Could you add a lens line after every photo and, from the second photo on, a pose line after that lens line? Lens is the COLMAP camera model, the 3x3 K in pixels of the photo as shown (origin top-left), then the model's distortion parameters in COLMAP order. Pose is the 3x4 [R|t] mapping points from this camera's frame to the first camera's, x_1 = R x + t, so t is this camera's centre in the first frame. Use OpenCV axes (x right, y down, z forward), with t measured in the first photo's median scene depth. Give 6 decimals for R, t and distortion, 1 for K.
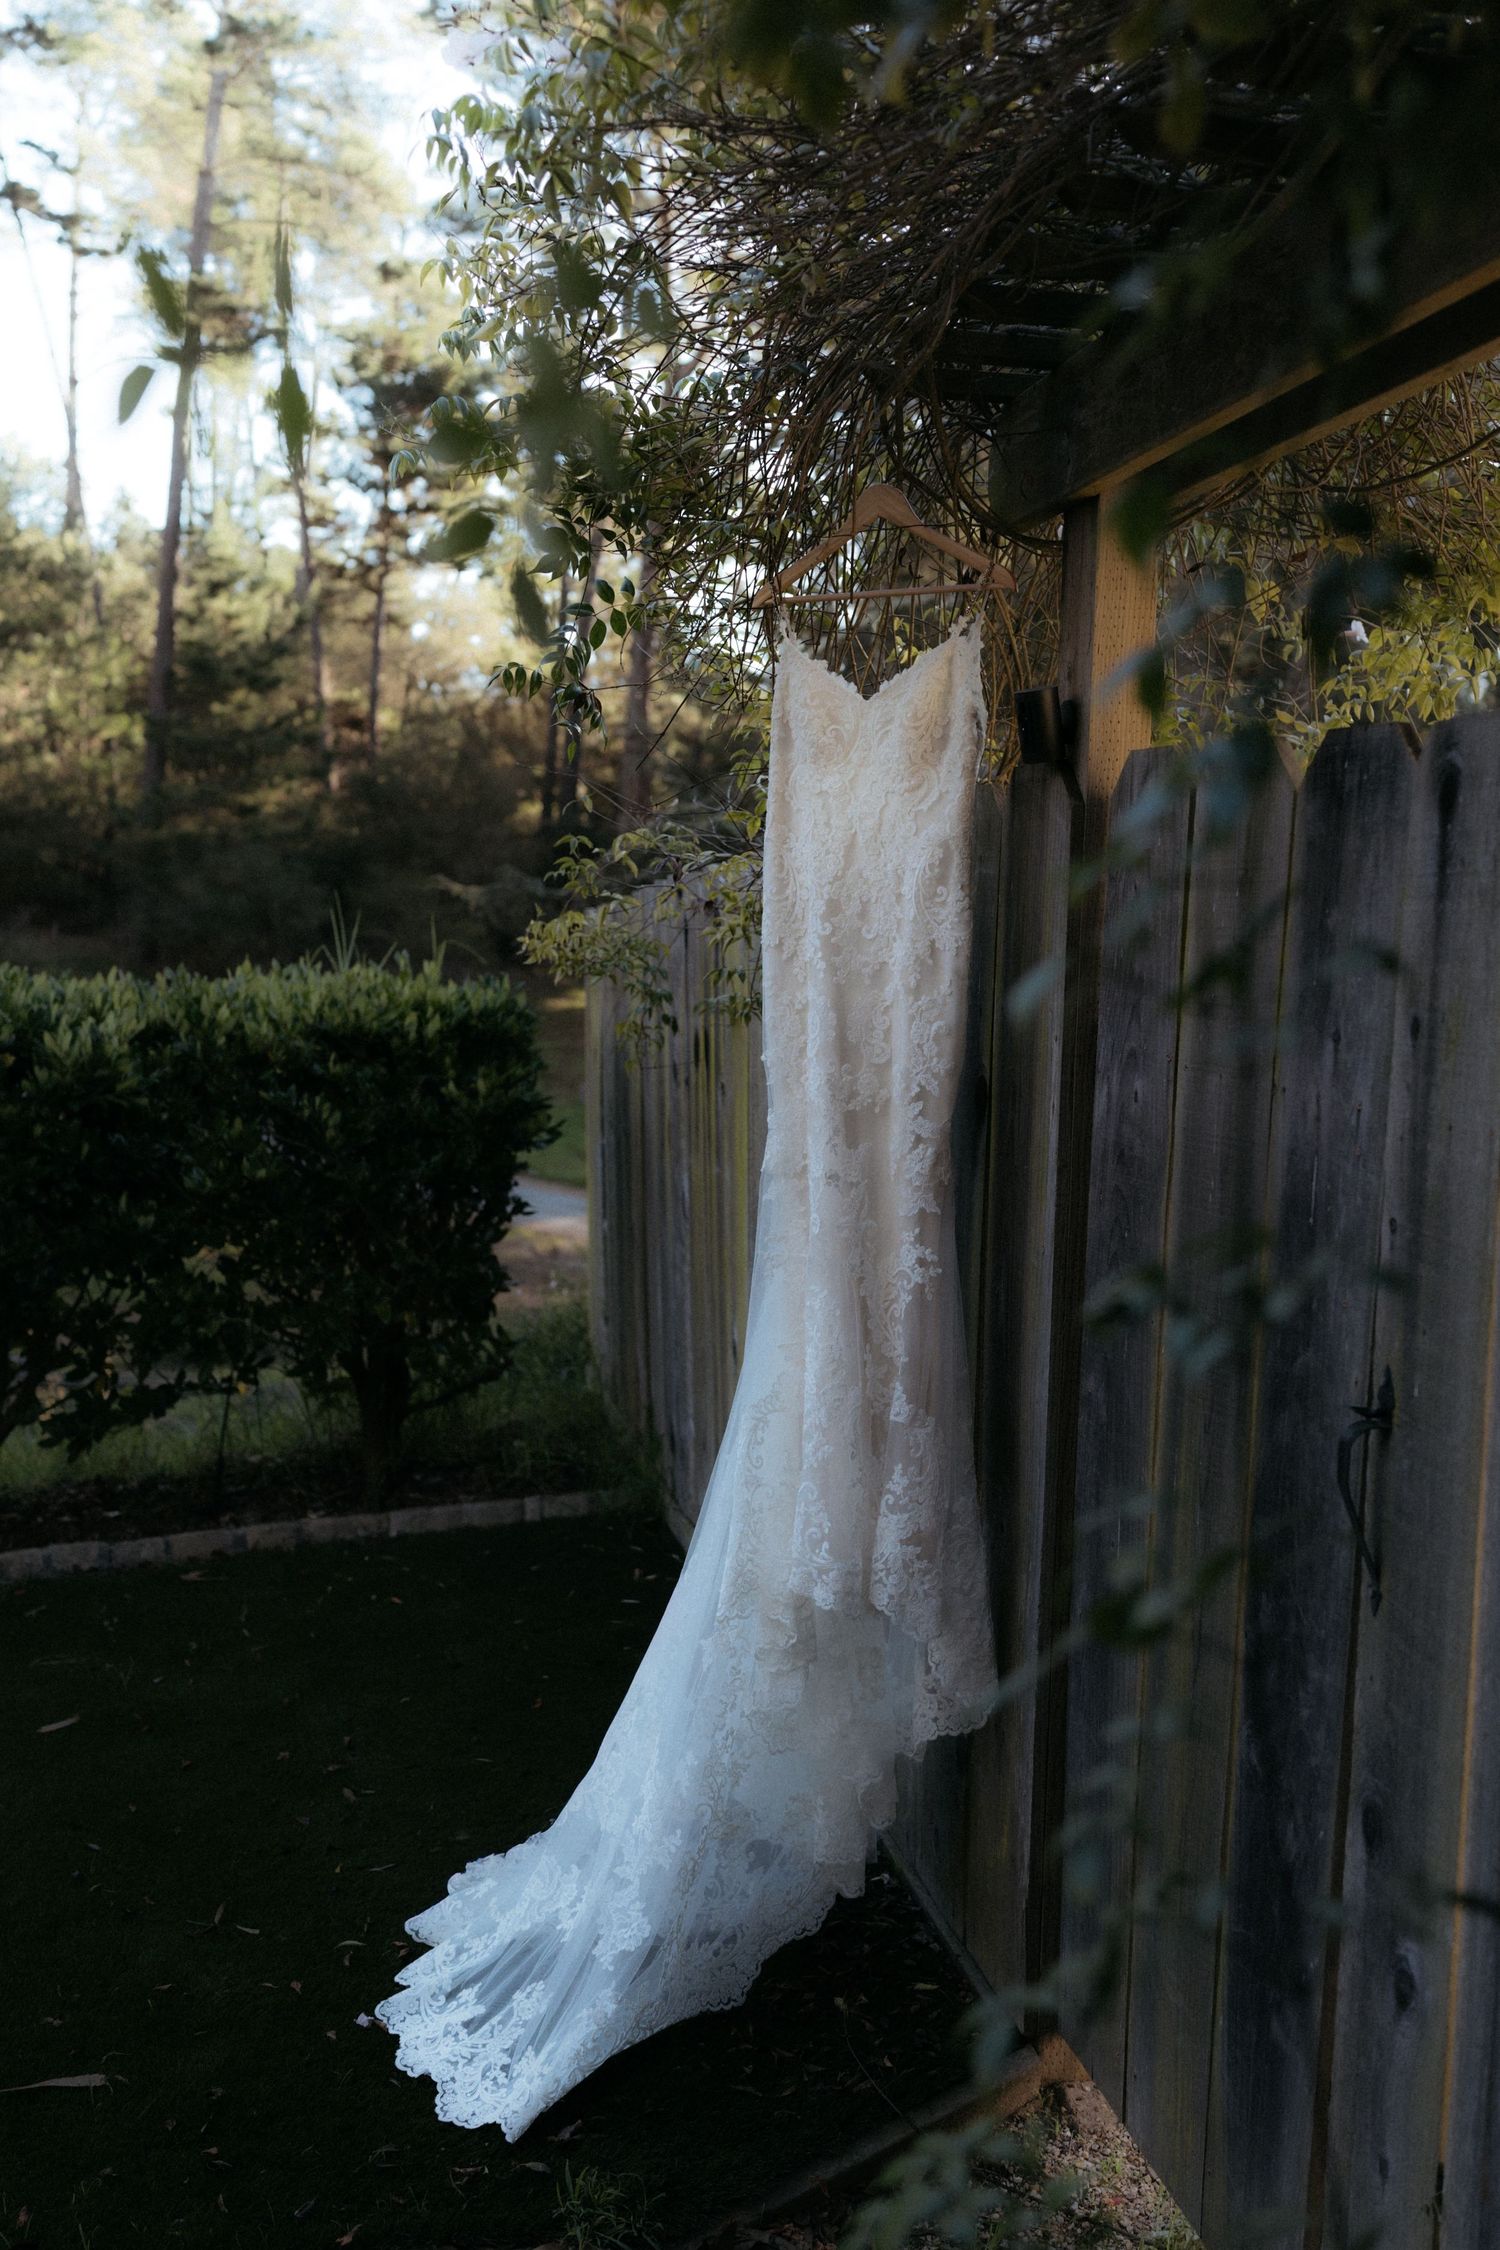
lens RADIAL K [[2156.9, 0, 750.0], [0, 2156.9, 1125.0], [0, 0, 1]] dist [0.009839, -0.070306]
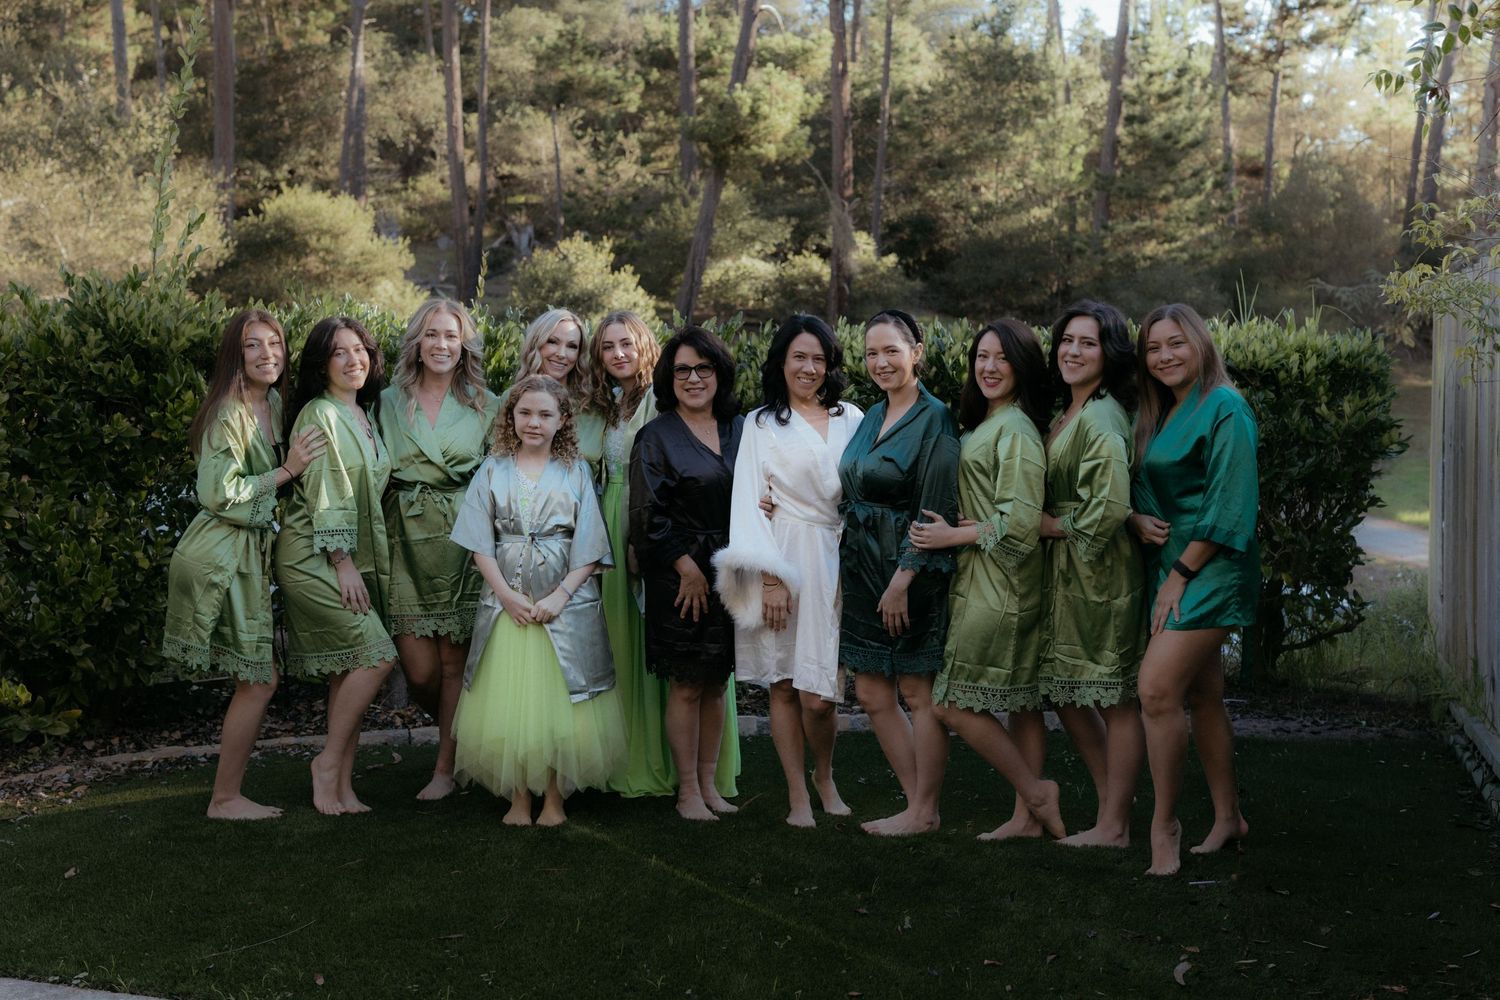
lens RADIAL K [[1638.4, 0, 752.4], [0, 1638.4, 459.2], [0, 0, 1]] dist [-0.000660, 0.005034]
pose [[0.890755, 0.028818, -0.453570, 0.010016], [-0.038521, 0.999184, -0.012168, 0.040716], [0.452849, 0.028311, 0.891138, -0.080845]]
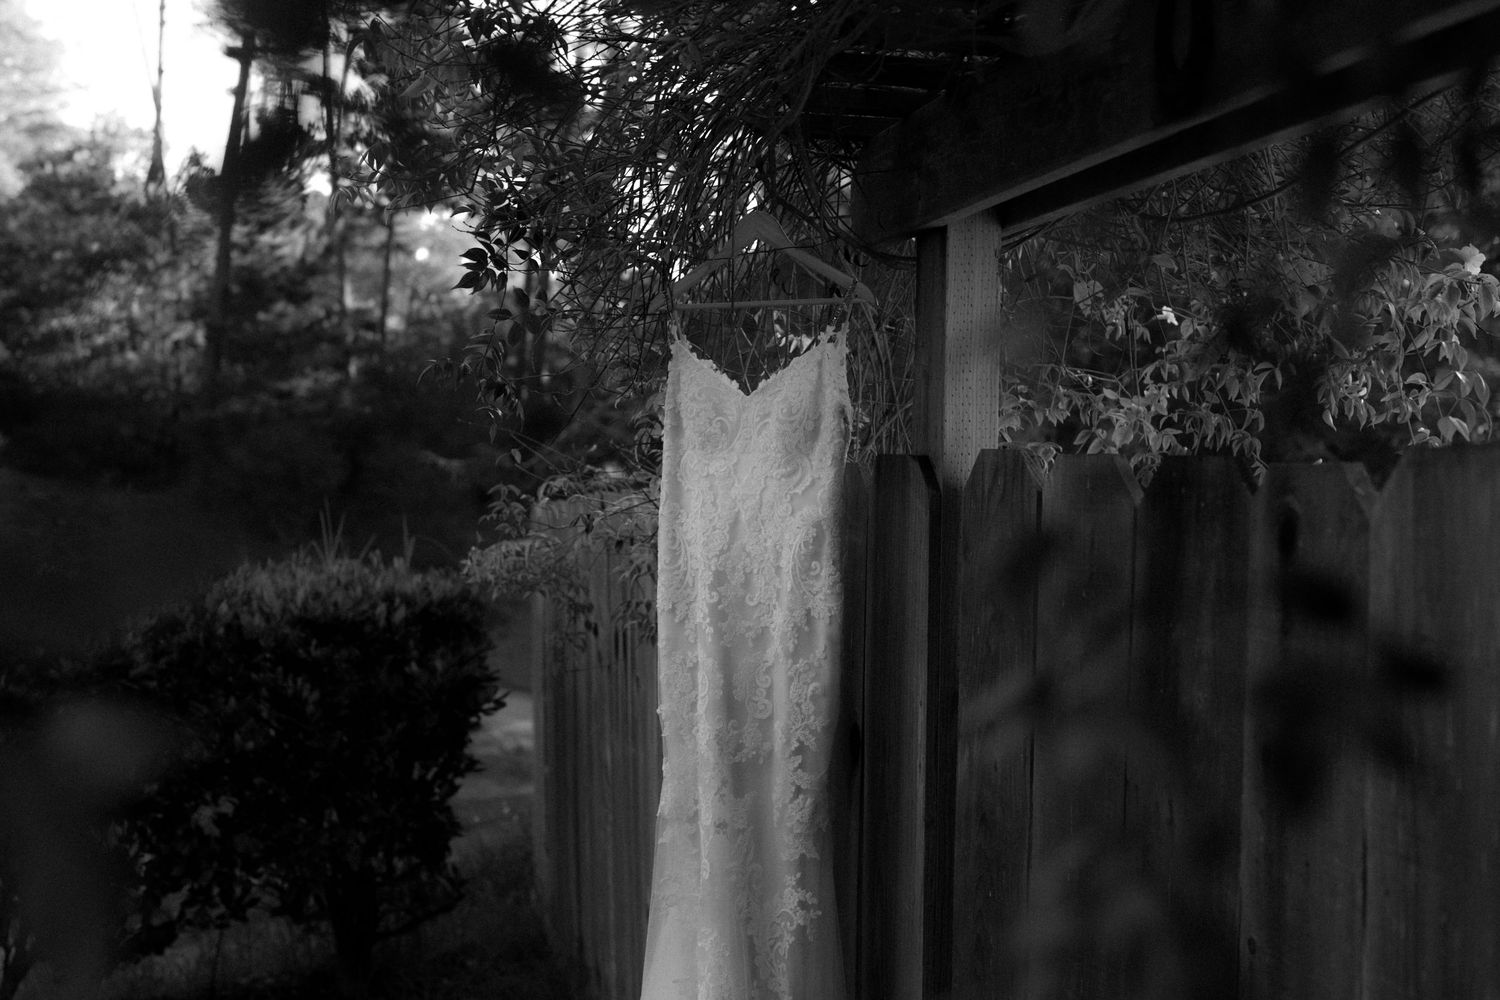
lens RADIAL K [[1652.8, 0, 676.7], [0, 1652.8, 388.7], [0, 0, 1]] dist [-0.001276, -0.021151]
pose [[0.999978, -0.005689, -0.003527, 0.011019], [0.005169, 0.991083, -0.133149, -0.047009], [0.004253, 0.133128, 0.991090, 0.073968]]
